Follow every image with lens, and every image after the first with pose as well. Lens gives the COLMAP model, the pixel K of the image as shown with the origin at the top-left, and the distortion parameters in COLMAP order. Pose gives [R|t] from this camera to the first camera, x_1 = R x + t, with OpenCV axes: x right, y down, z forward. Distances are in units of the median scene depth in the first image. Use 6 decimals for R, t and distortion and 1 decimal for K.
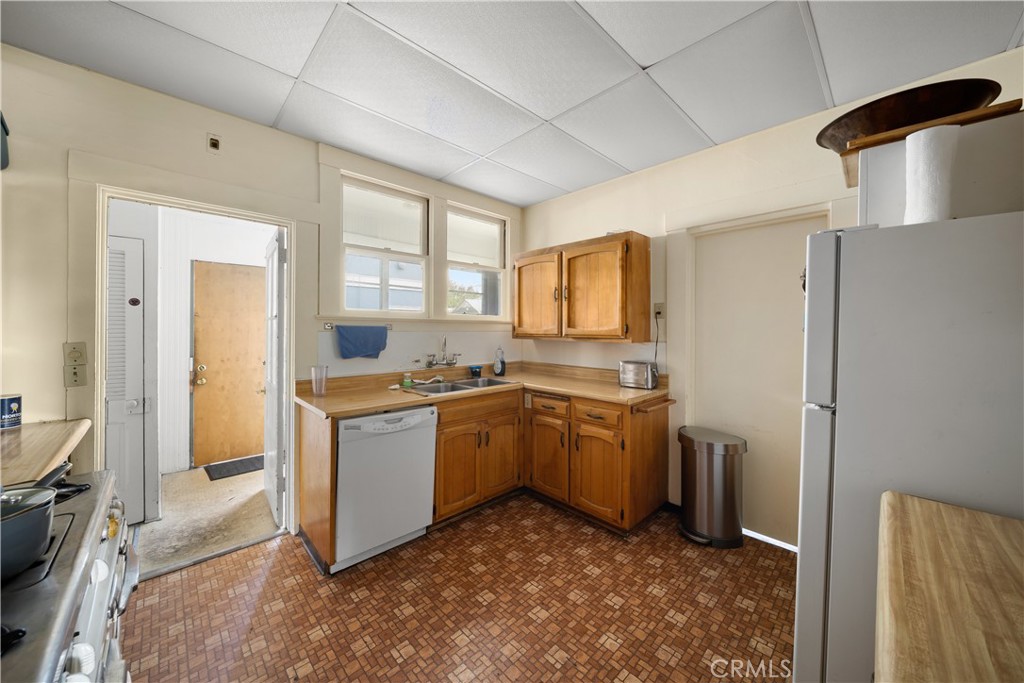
lens RADIAL K [[358.0, 0, 509.9], [0, 358.0, 327.6], [0, 0, 1]] dist [-0.000046, -0.000011]
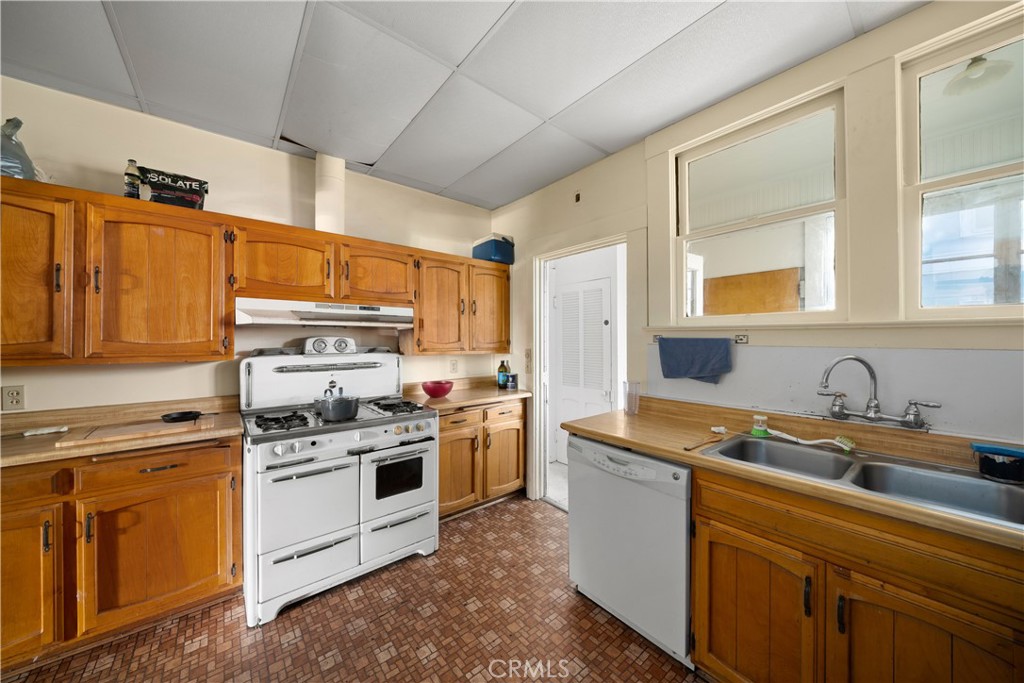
lens RADIAL K [[353.8, 0, 498.4], [0, 353.8, 340.9], [0, 0, 1]] dist [-0.000623, -0.000099]
pose [[-0.087828, -0.001093, -0.996135, 0.392093], [0.002594, 0.999996, -0.001326, 0.001940], [0.996132, -0.002700, -0.087825, 0.693305]]
